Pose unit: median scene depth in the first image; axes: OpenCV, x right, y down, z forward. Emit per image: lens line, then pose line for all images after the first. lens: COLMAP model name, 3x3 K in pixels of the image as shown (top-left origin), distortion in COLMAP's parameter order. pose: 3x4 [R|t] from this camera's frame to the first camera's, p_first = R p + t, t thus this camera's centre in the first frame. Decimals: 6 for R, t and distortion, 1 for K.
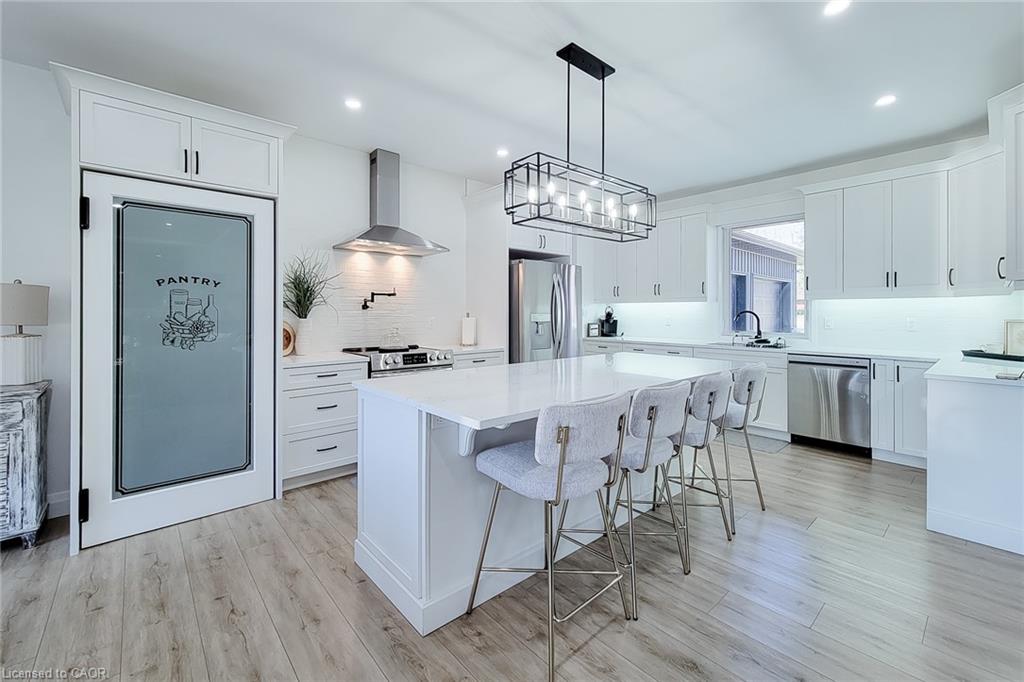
lens RADIAL K [[428.7, 0, 507.7], [0, 428.7, 307.2], [0, 0, 1]] dist [0.000409, -0.000083]
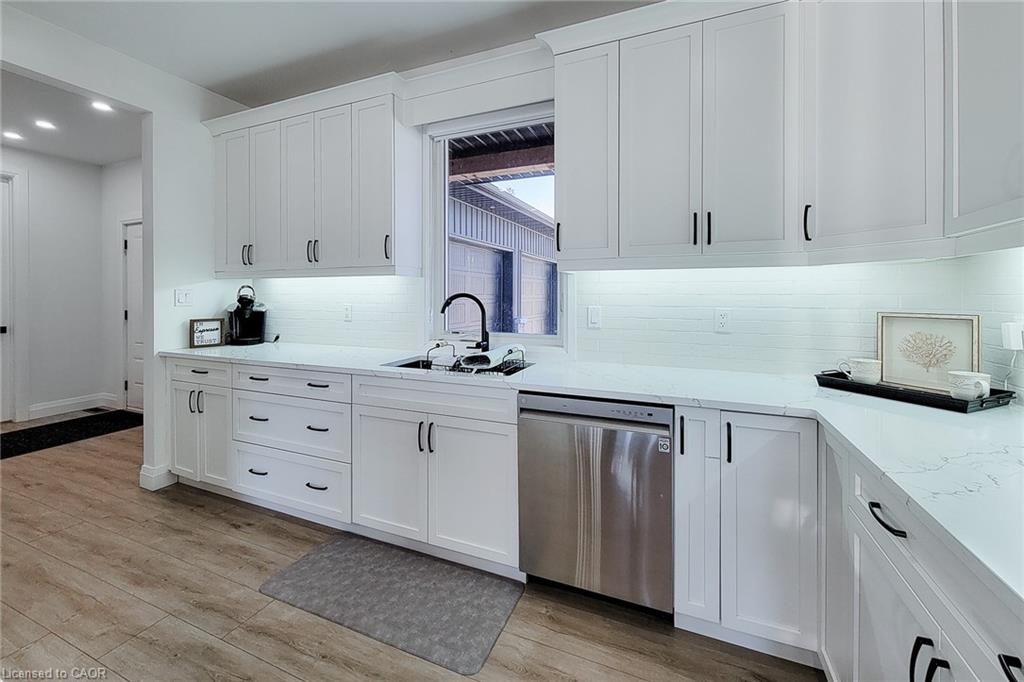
lens RADIAL K [[436.4, 0, 501.9], [0, 436.4, 299.9], [0, 0, 1]] dist [0.001388, 0.000034]
pose [[0.908112, -0.002123, 0.418721, 0.425479], [-0.005391, 0.999845, 0.016762, 0.007675], [-0.418692, -0.017479, 0.907960, 0.568349]]
